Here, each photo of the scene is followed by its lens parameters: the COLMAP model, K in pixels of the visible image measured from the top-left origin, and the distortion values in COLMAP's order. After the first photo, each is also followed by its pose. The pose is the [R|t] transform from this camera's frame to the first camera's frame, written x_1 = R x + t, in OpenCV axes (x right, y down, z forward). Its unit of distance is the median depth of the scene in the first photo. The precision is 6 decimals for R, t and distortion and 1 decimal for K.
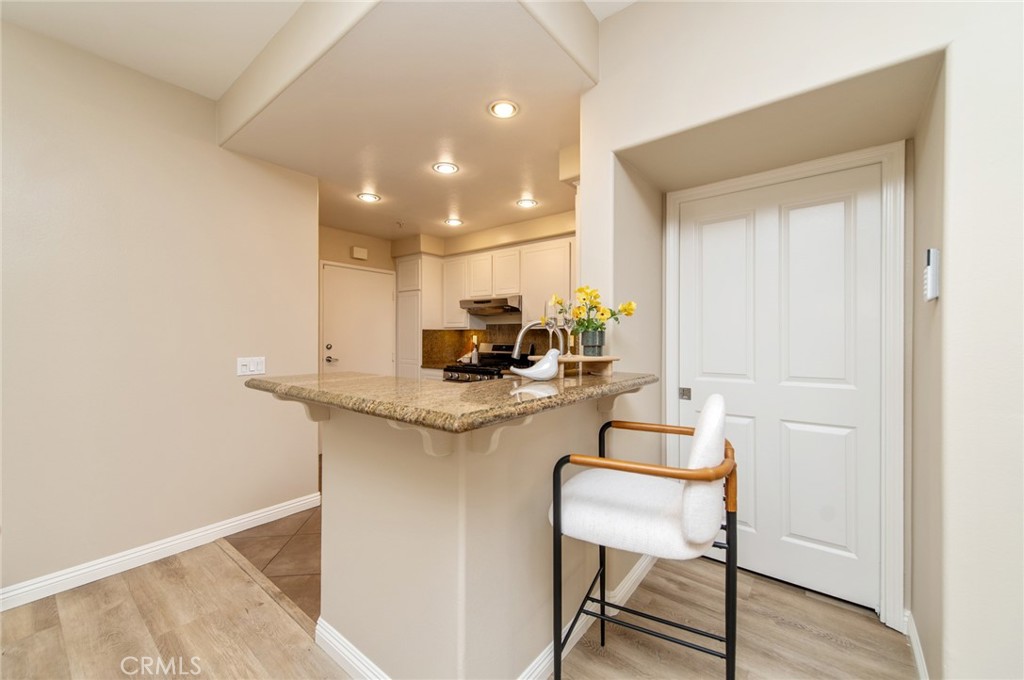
lens RADIAL K [[401.1, 0, 515.0], [0, 401.1, 337.5], [0, 0, 1]] dist [0.008190, -0.000576]
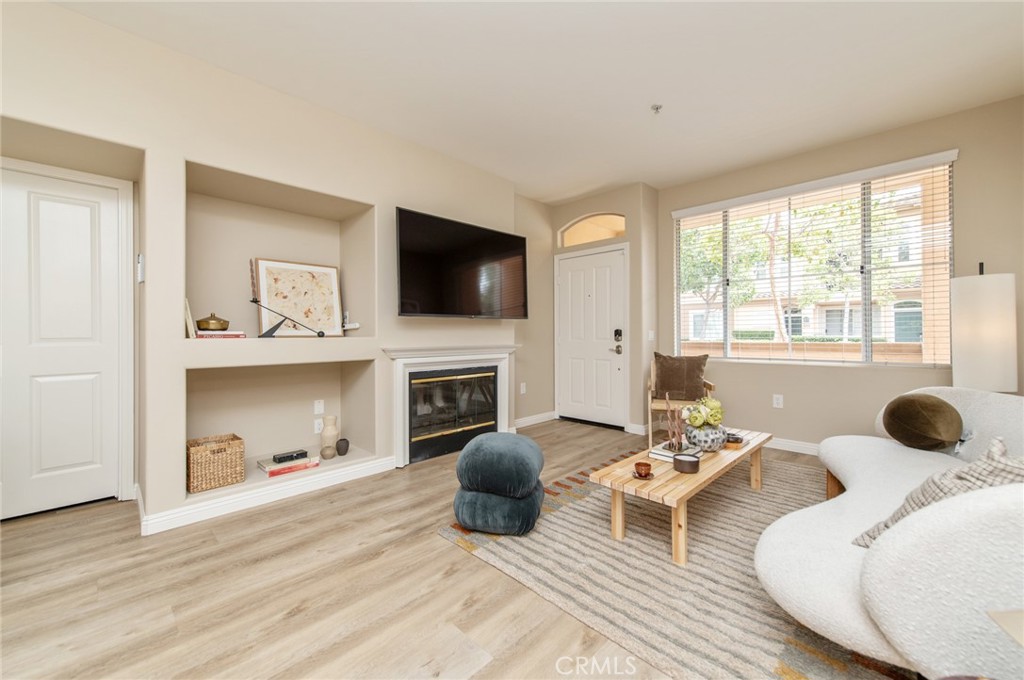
lens RADIAL K [[401.1, 0, 507.4], [0, 401.1, 332.2], [0, 0, 1]] dist [0.008190, -0.000576]
pose [[0.112523, -0.000879, 0.993649, -0.331260], [0.004826, 0.999988, 0.000338, 0.078000], [-0.993637, 0.004758, 0.112526, -0.476461]]
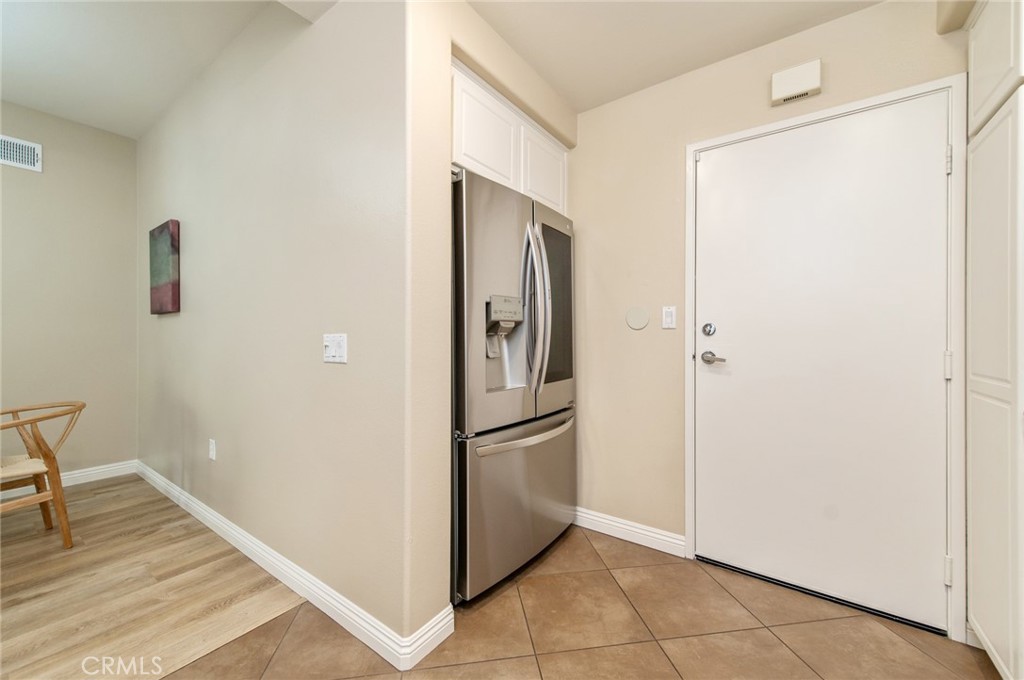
lens RADIAL K [[401.1, 0, 513.9], [0, 401.1, 335.9], [0, 0, 1]] dist [0.008190, -0.000576]
pose [[0.042587, -0.006163, -0.999074, -0.042503], [-0.004571, 0.999969, -0.006363, 0.067638], [0.999082, 0.004838, 0.042558, 1.532756]]
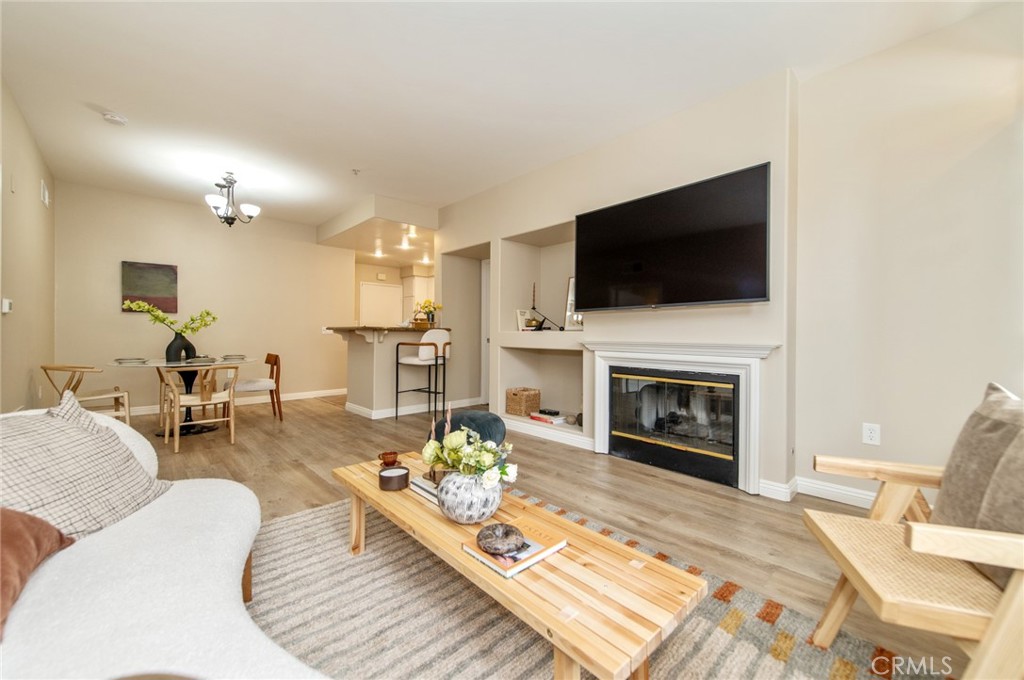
lens RADIAL K [[401.1, 0, 510.0], [0, 401.1, 336.9], [0, 0, 1]] dist [0.008190, -0.000576]
pose [[0.989051, 0.004180, -0.147513, 0.982005], [-0.003537, 0.999983, 0.004617, 0.111534], [0.147529, -0.004045, 0.989049, -1.532858]]
